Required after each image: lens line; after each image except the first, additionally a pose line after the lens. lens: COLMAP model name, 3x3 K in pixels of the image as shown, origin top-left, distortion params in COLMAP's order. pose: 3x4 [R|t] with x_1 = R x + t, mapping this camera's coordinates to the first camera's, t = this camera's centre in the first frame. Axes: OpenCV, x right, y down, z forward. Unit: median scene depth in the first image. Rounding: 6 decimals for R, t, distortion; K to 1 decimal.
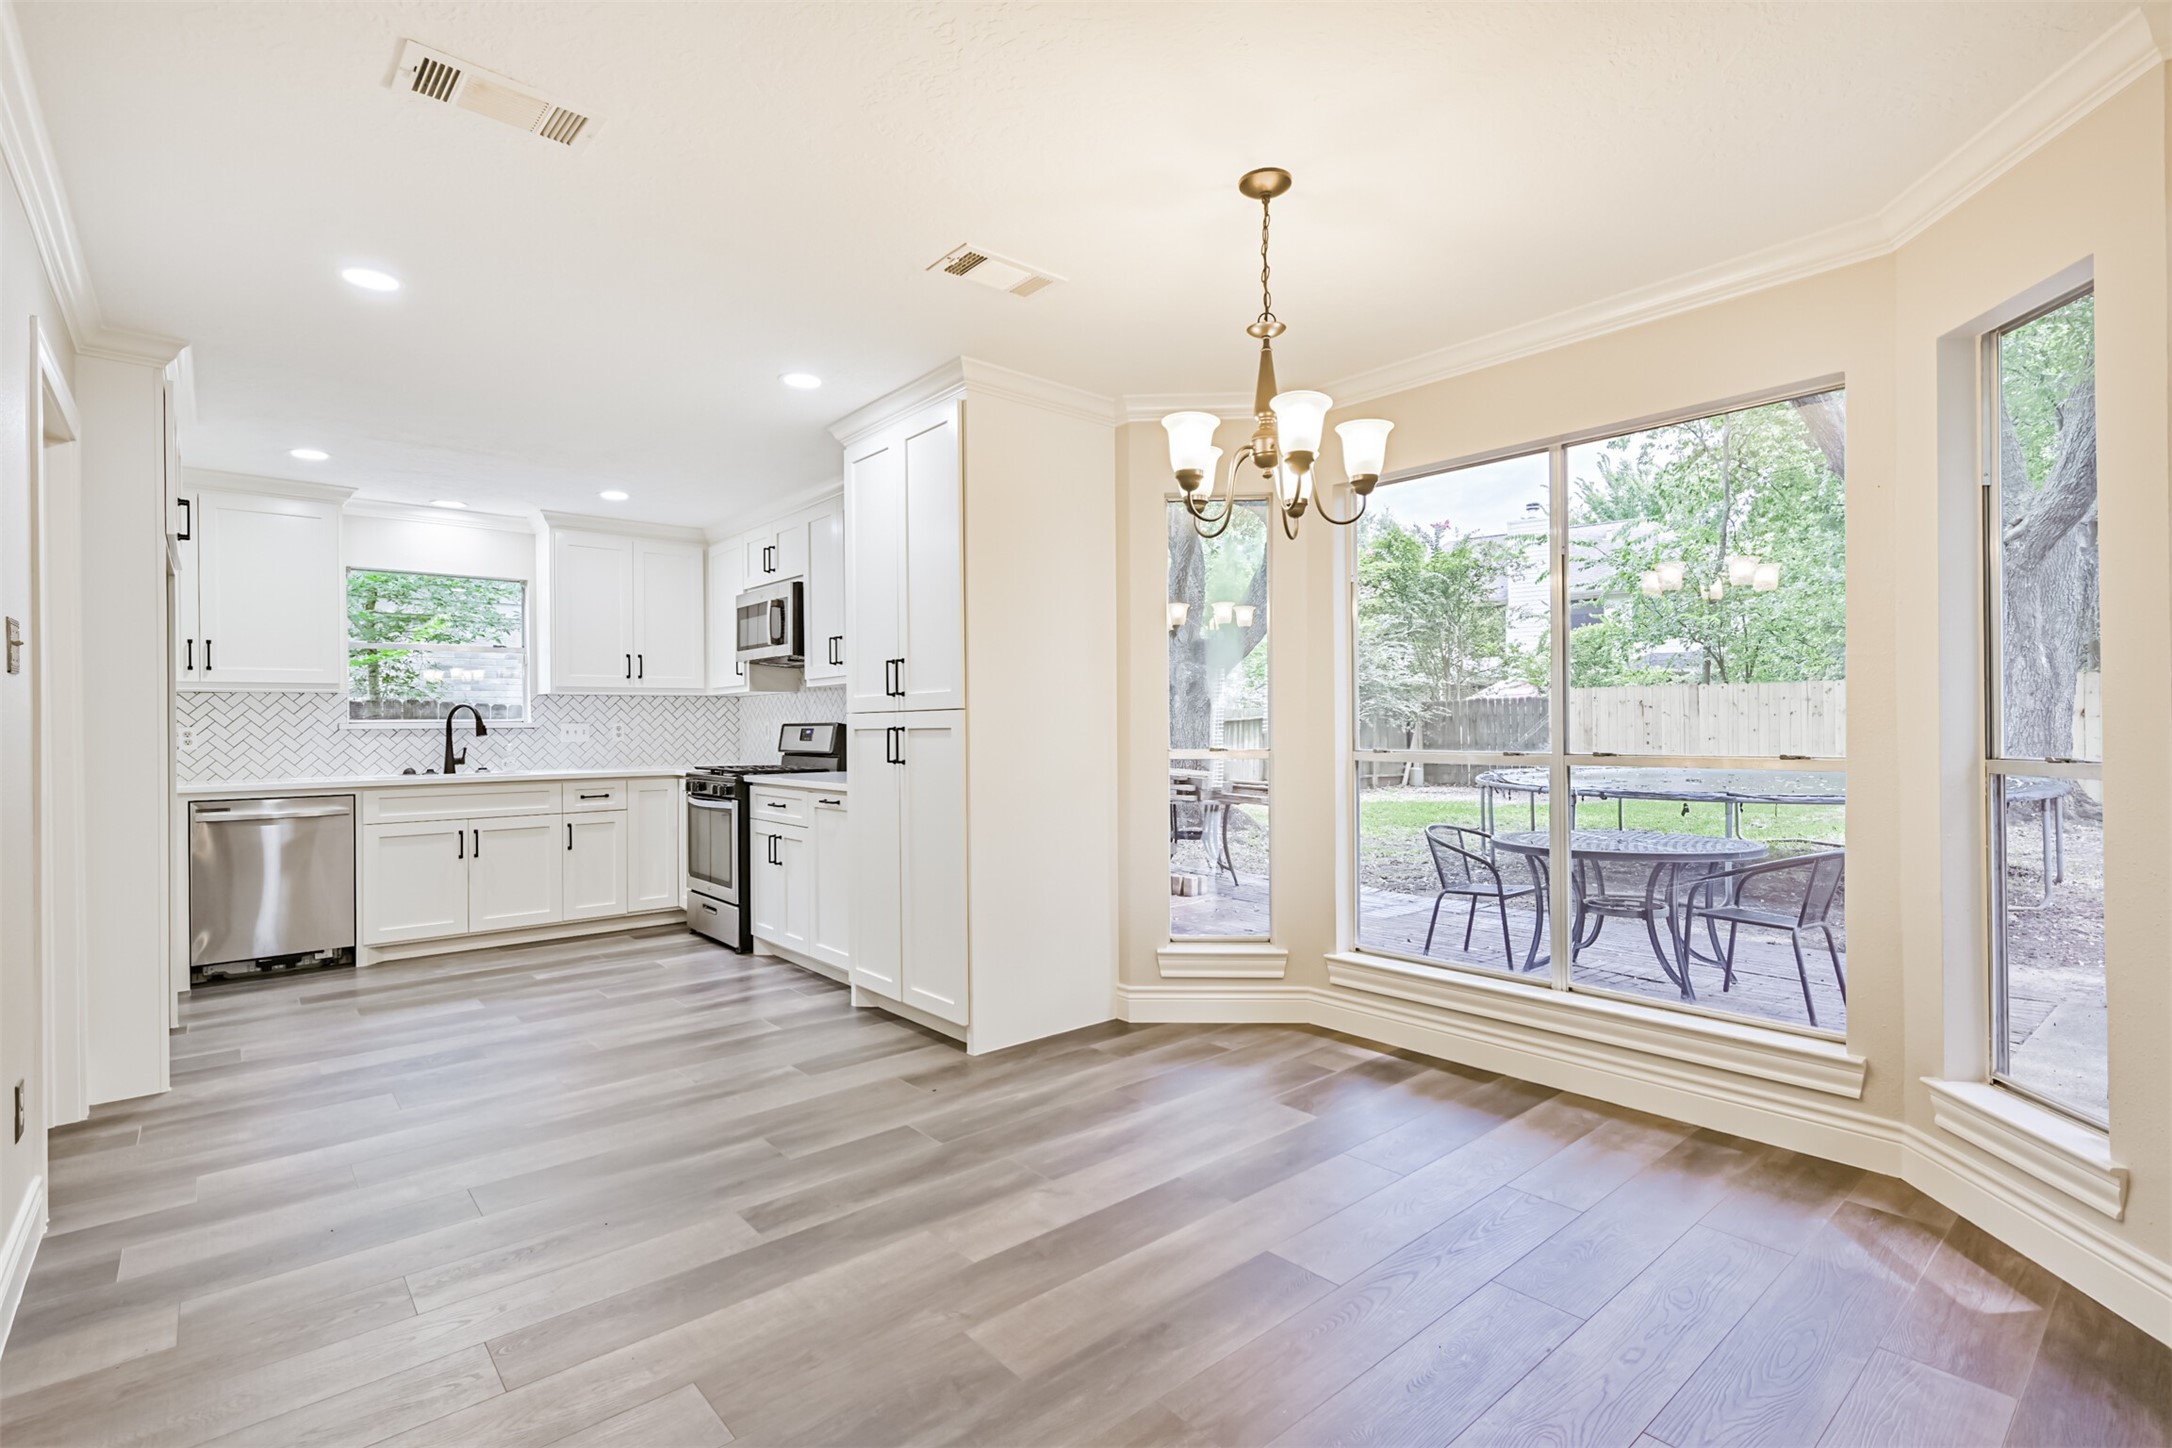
lens RADIAL K [[1005.2, 0, 1100.9], [0, 1005.2, 718.9], [0, 0, 1]] dist [0.008045, -0.000035]
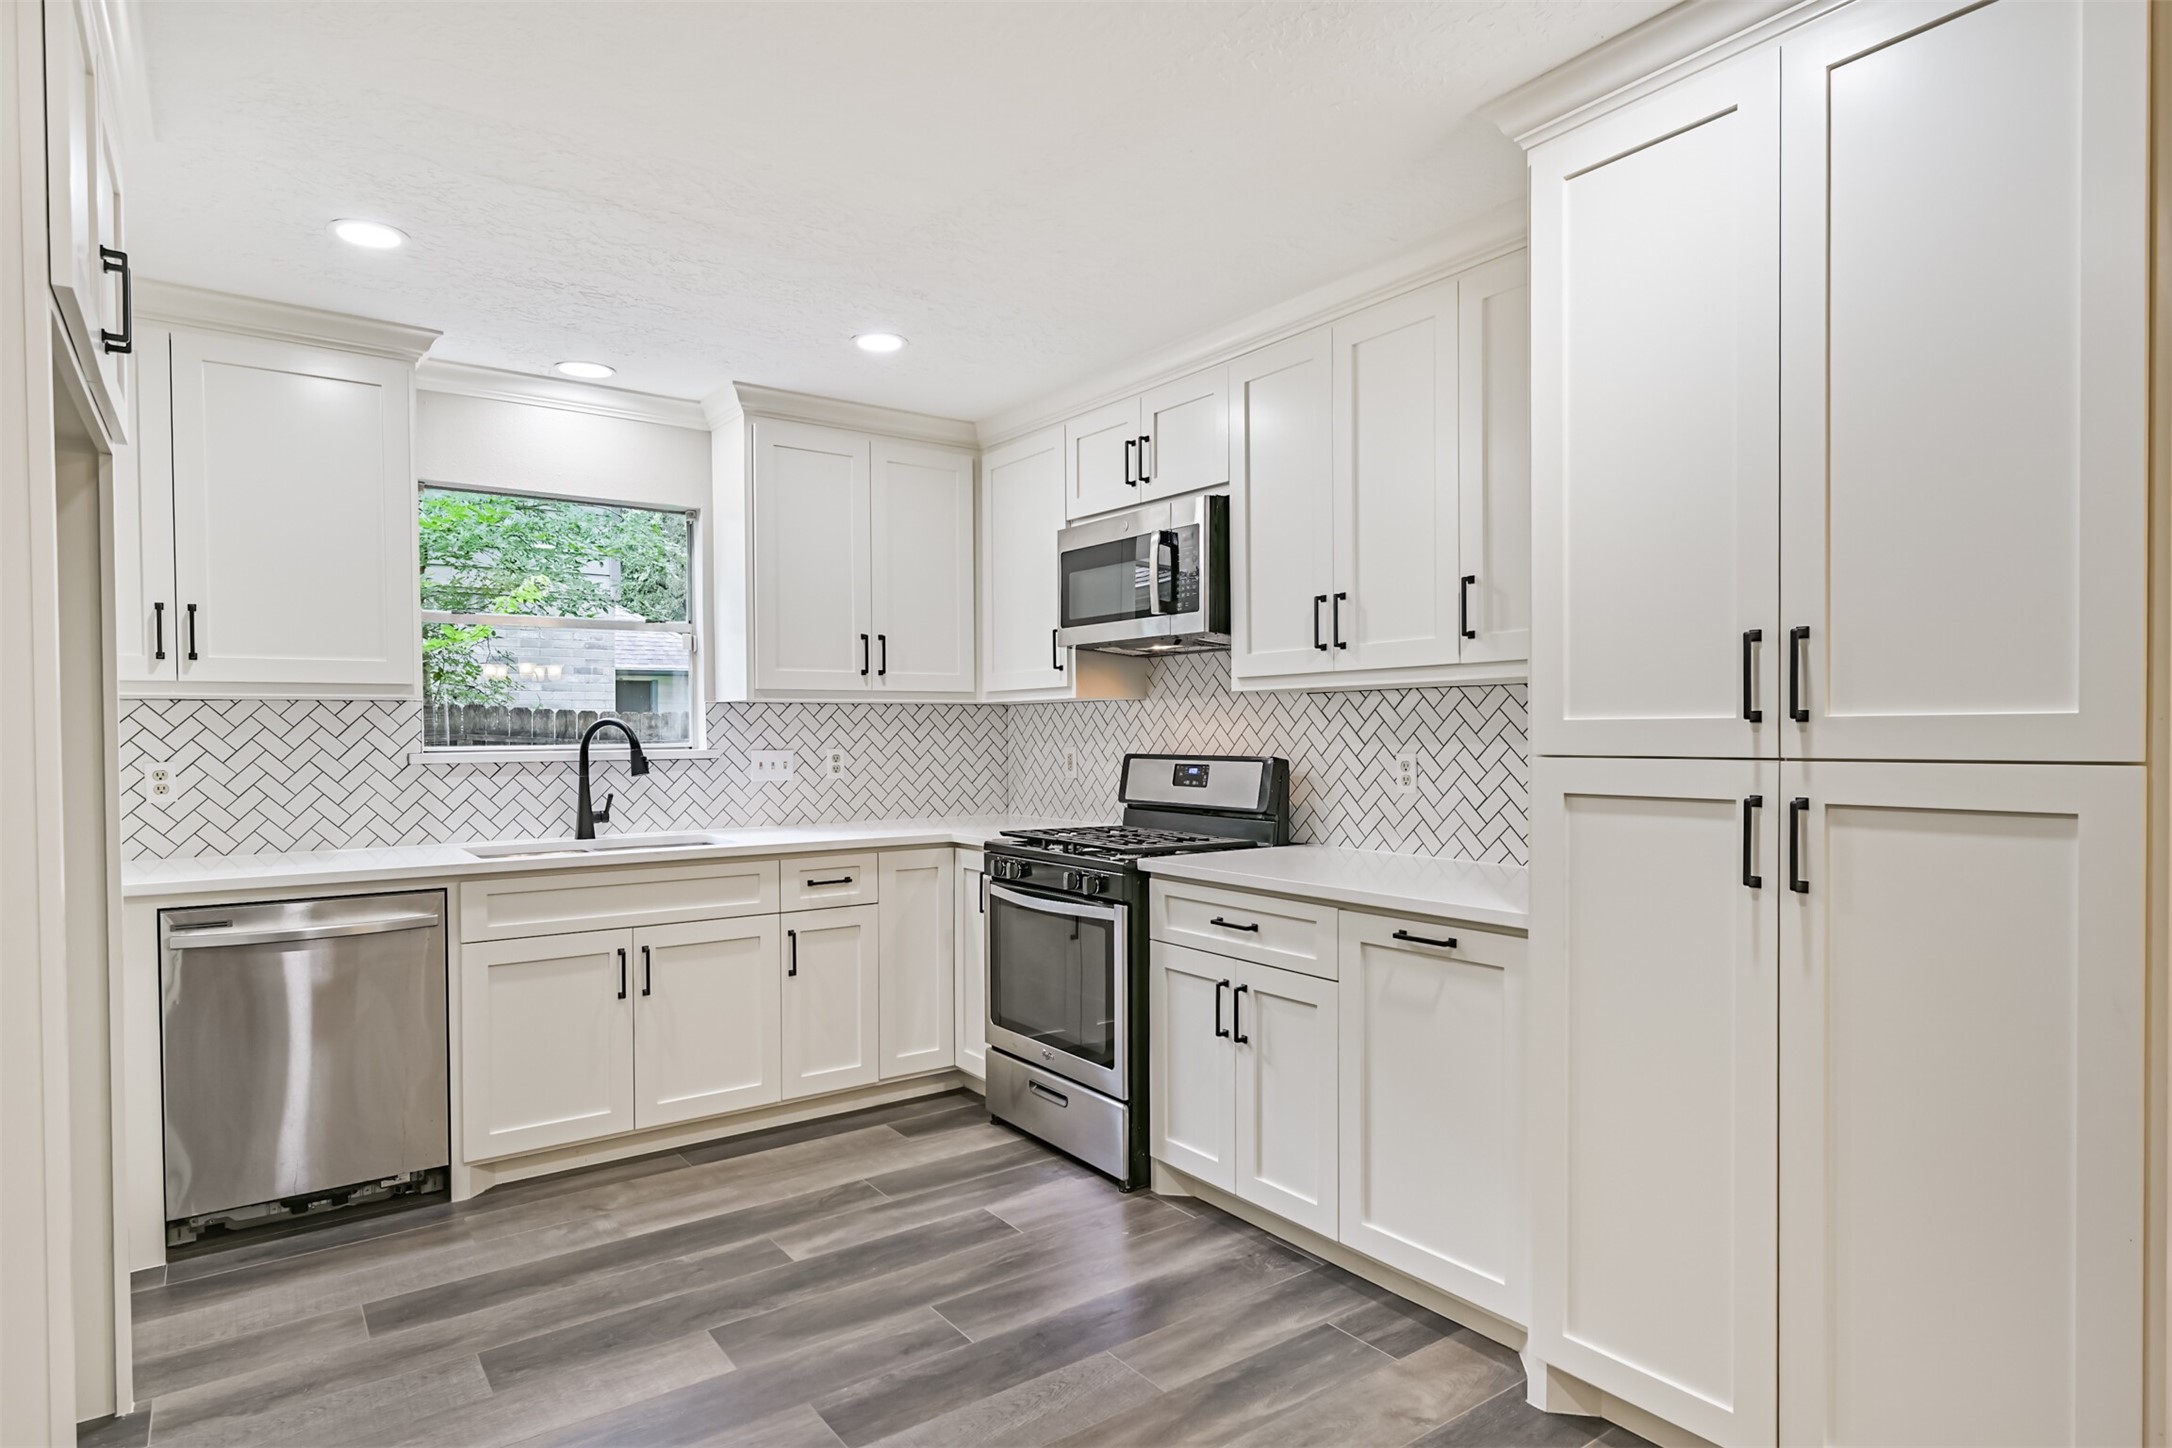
lens RADIAL K [[1183.6, 0, 1119.7], [0, 1183.6, 746.8], [0, 0, 1]] dist [-0.001311, -0.001344]
pose [[0.997353, 0.005532, -0.072502, -0.301415], [-0.004069, 0.999785, 0.020309, -0.014435], [0.072599, -0.019960, 0.997161, 0.357228]]
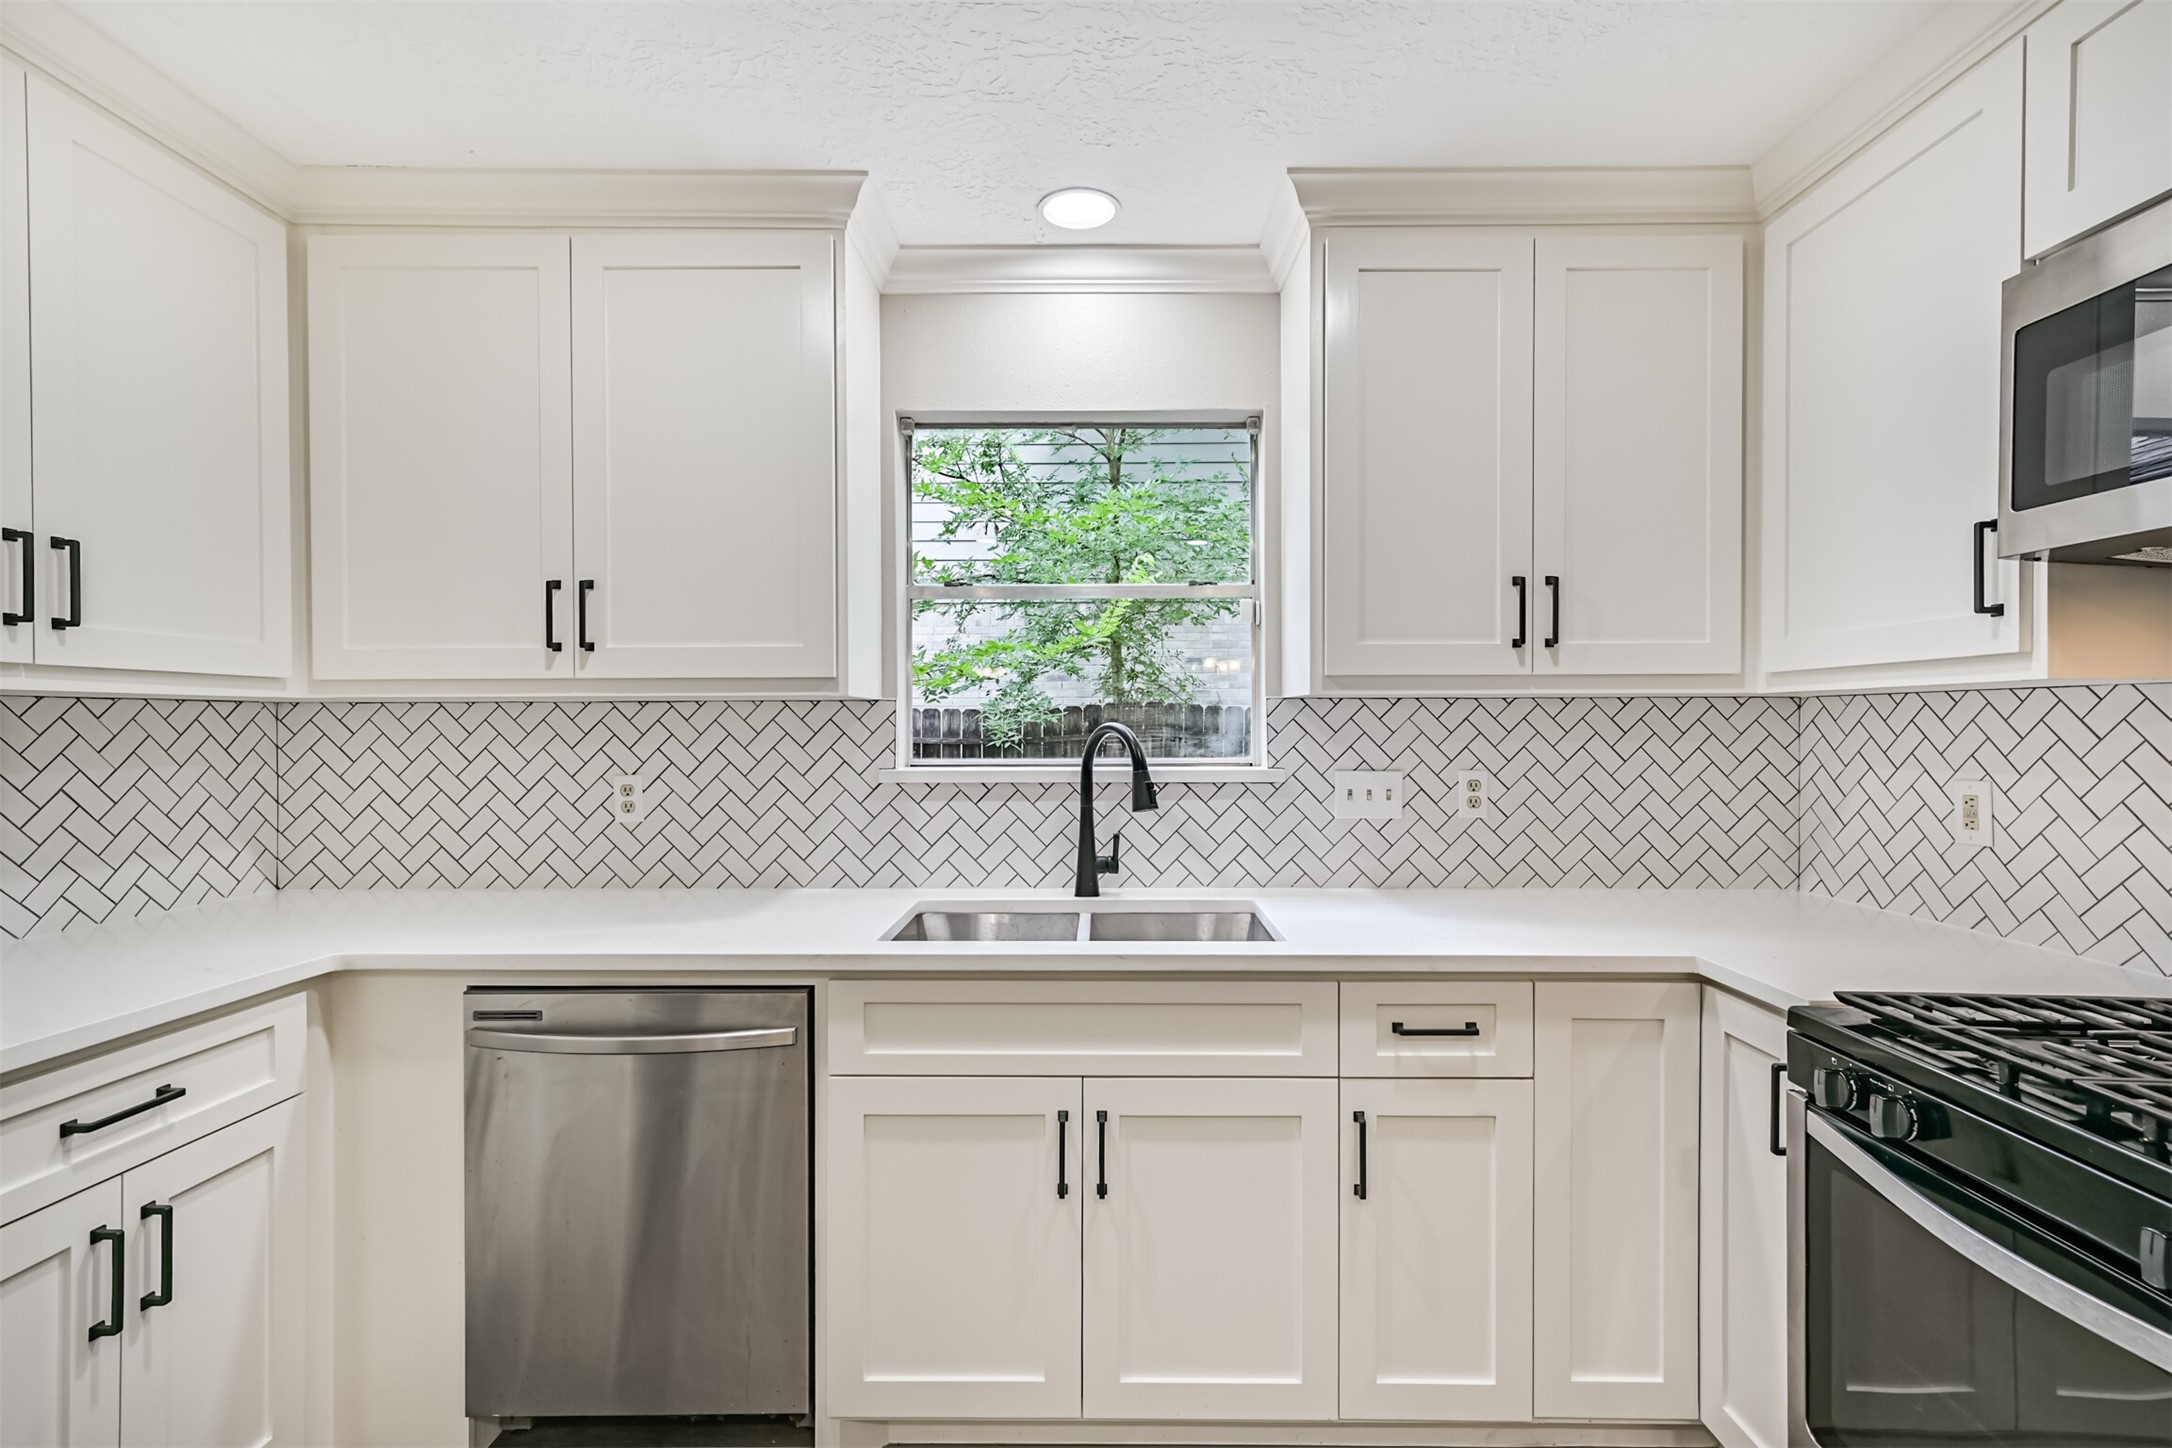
lens RADIAL K [[1005.2, 0, 1083.1], [0, 1005.2, 729.4], [0, 0, 1]] dist [0.008045, -0.000035]
pose [[0.743681, 0.013689, -0.668394, -0.392977], [-0.002907, 0.999847, 0.017243, -0.020346], [0.668528, -0.010880, 0.743608, 0.728051]]
